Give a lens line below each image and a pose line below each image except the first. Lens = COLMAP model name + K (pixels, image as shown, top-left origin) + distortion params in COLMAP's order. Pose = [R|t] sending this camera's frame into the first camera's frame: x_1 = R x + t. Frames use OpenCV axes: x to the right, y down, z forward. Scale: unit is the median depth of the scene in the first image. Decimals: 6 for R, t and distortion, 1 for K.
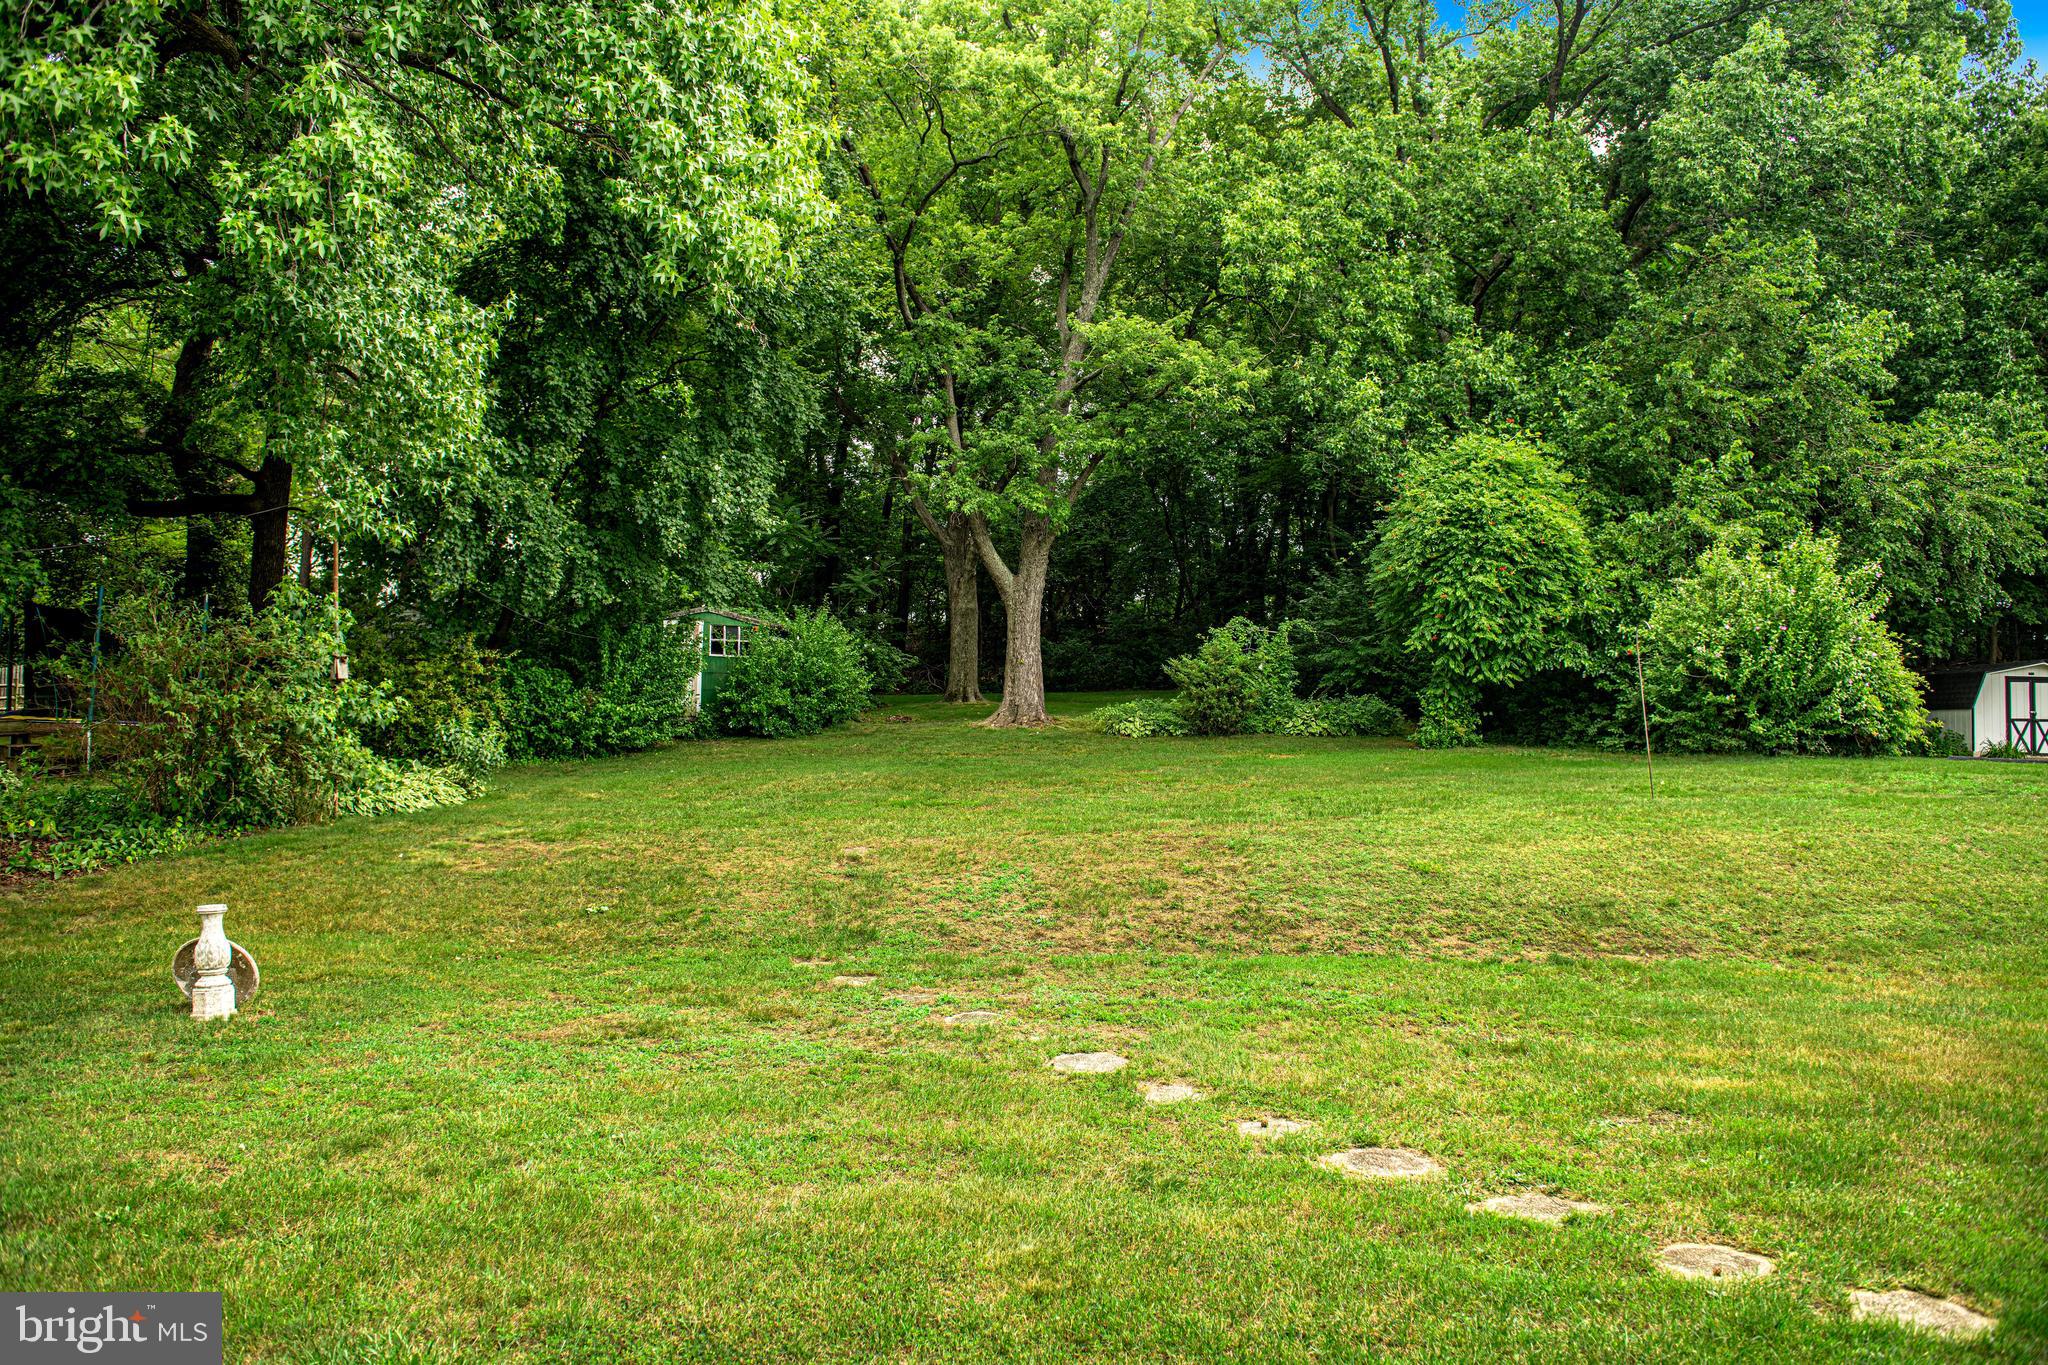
lens RADIAL K [[1400.2, 0, 1018.5], [0, 1400.2, 693.0], [0, 0, 1]] dist [-0.046388, -0.004341]
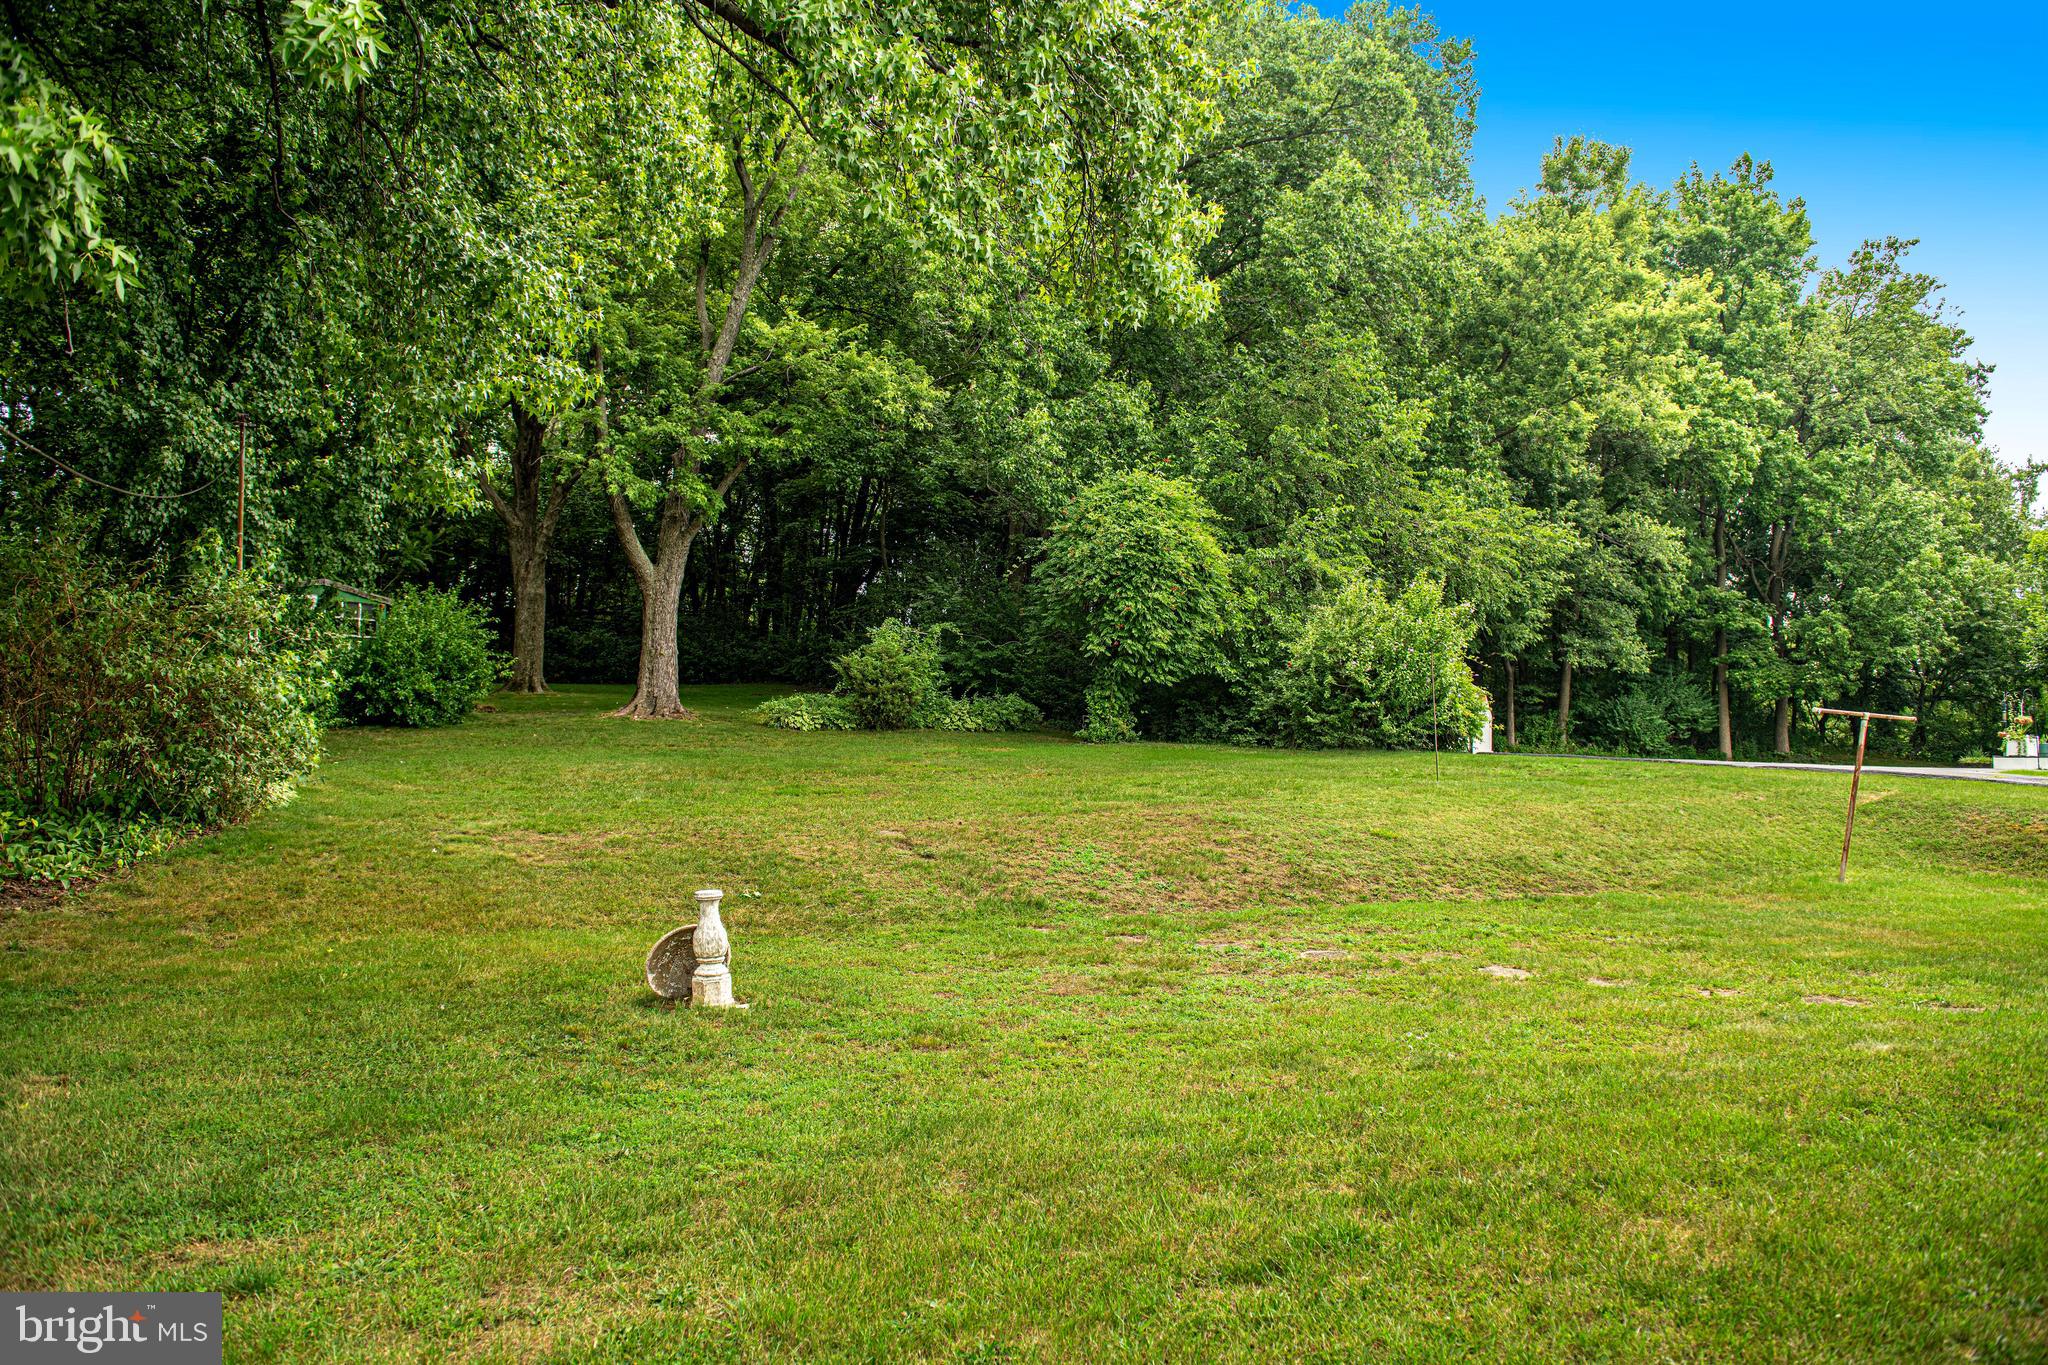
lens RADIAL K [[1400.2, 0, 1016.6], [0, 1400.2, 669.0], [0, 0, 1]] dist [-0.046388, -0.004341]
pose [[0.897179, 0.029512, 0.440680, -0.233064], [-0.022591, 0.999525, -0.020945, 0.004374], [-0.441089, 0.008836, 0.897420, 0.008782]]
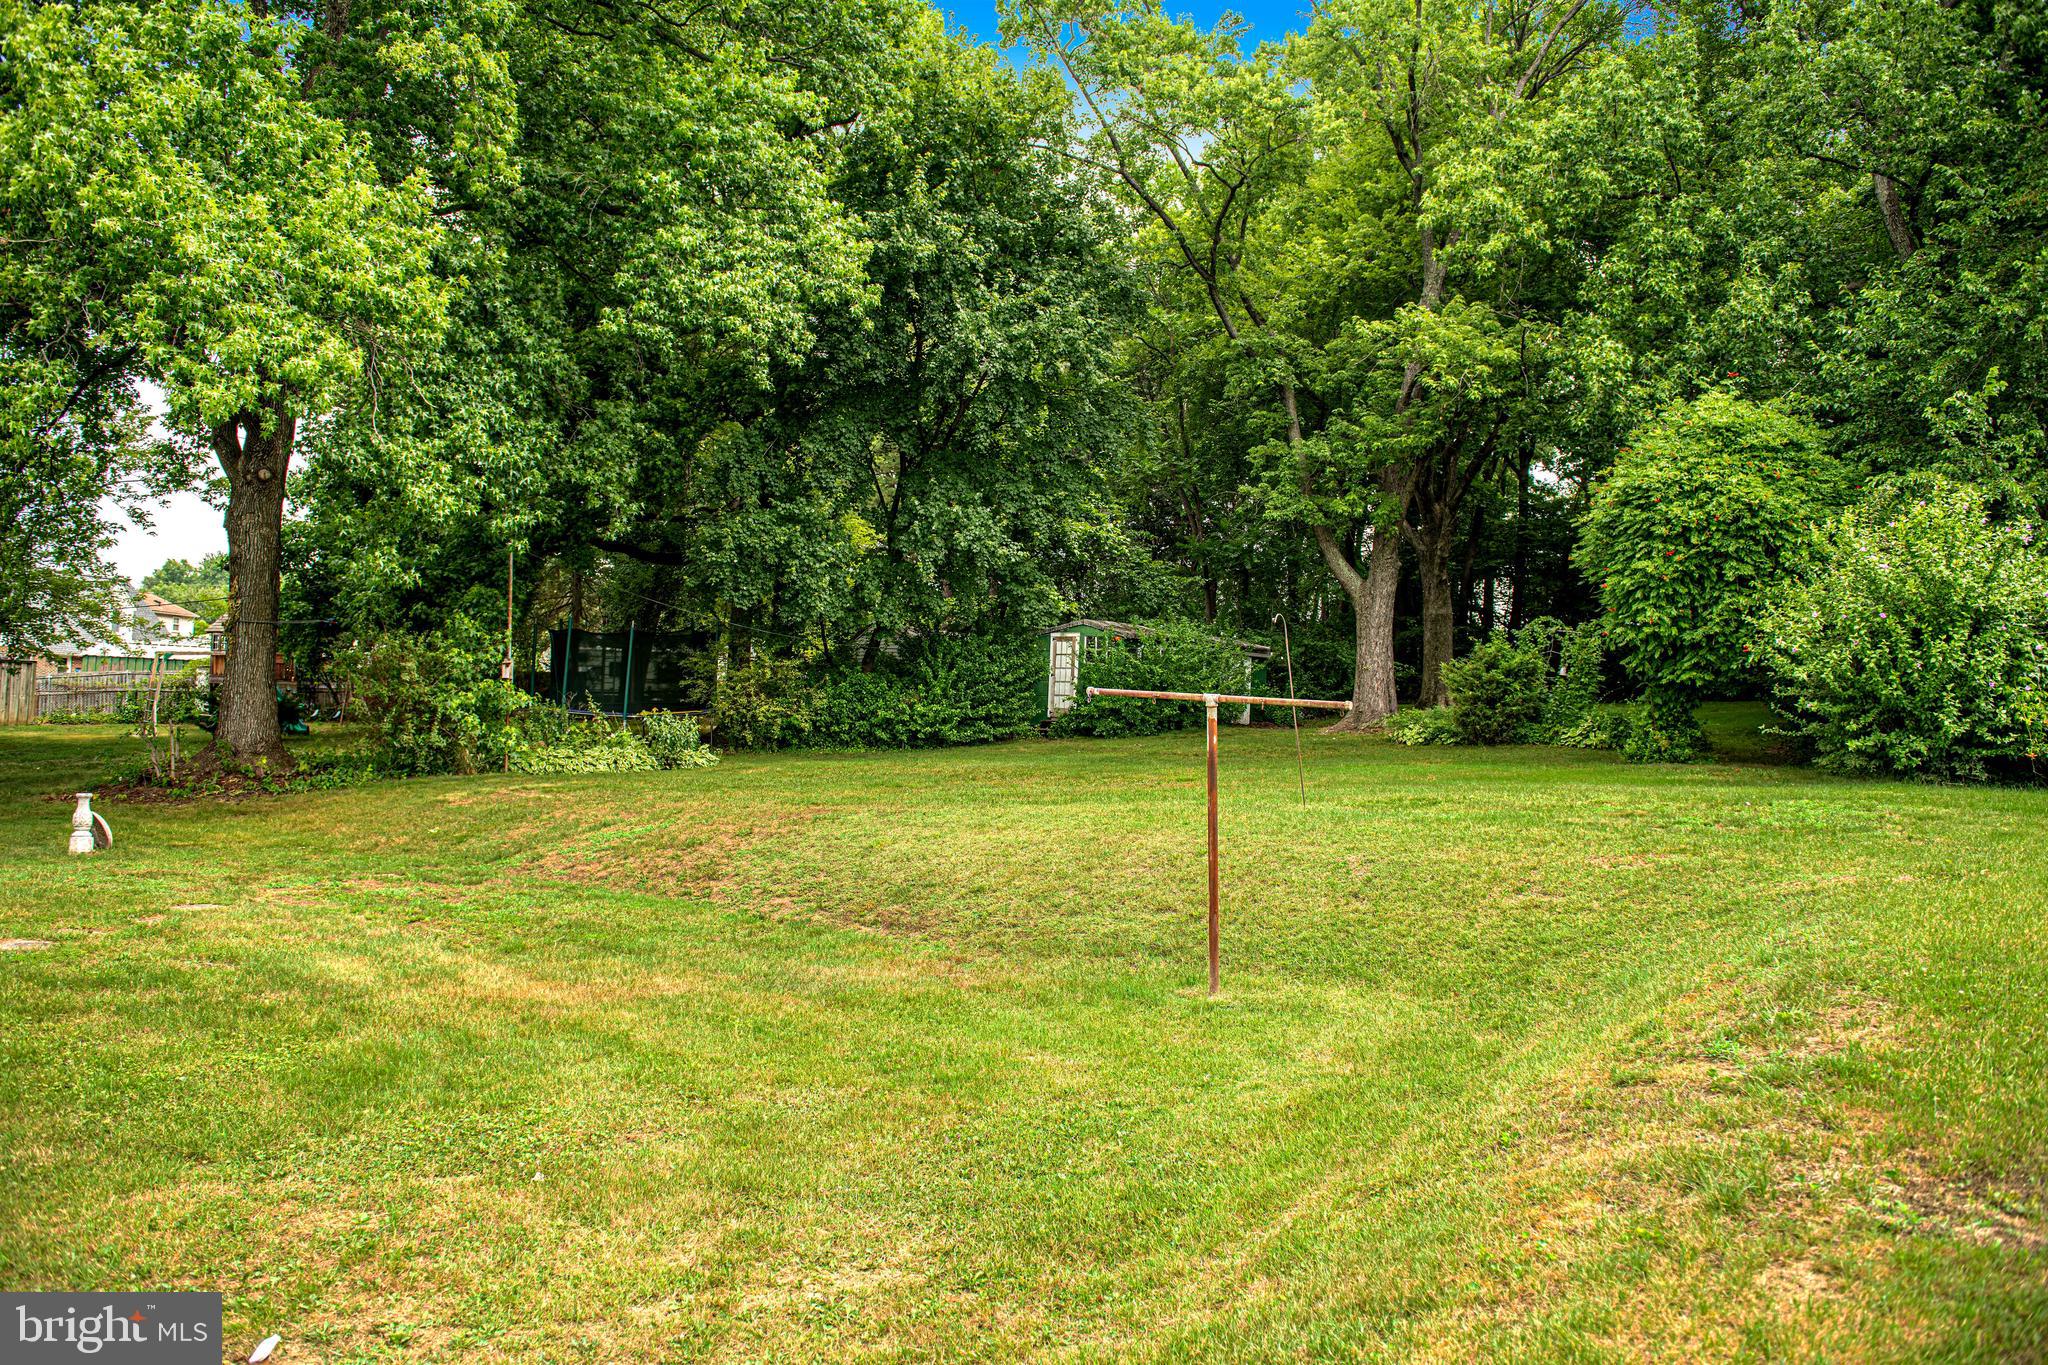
lens RADIAL K [[1400.2, 0, 1006.9], [0, 1400.2, 676.1], [0, 0, 1]] dist [-0.046388, -0.004341]
pose [[0.806471, -0.003028, -0.591266, 0.430120], [-0.009512, 0.999791, -0.018095, 0.004306], [0.591197, 0.020217, 0.806273, 0.064677]]
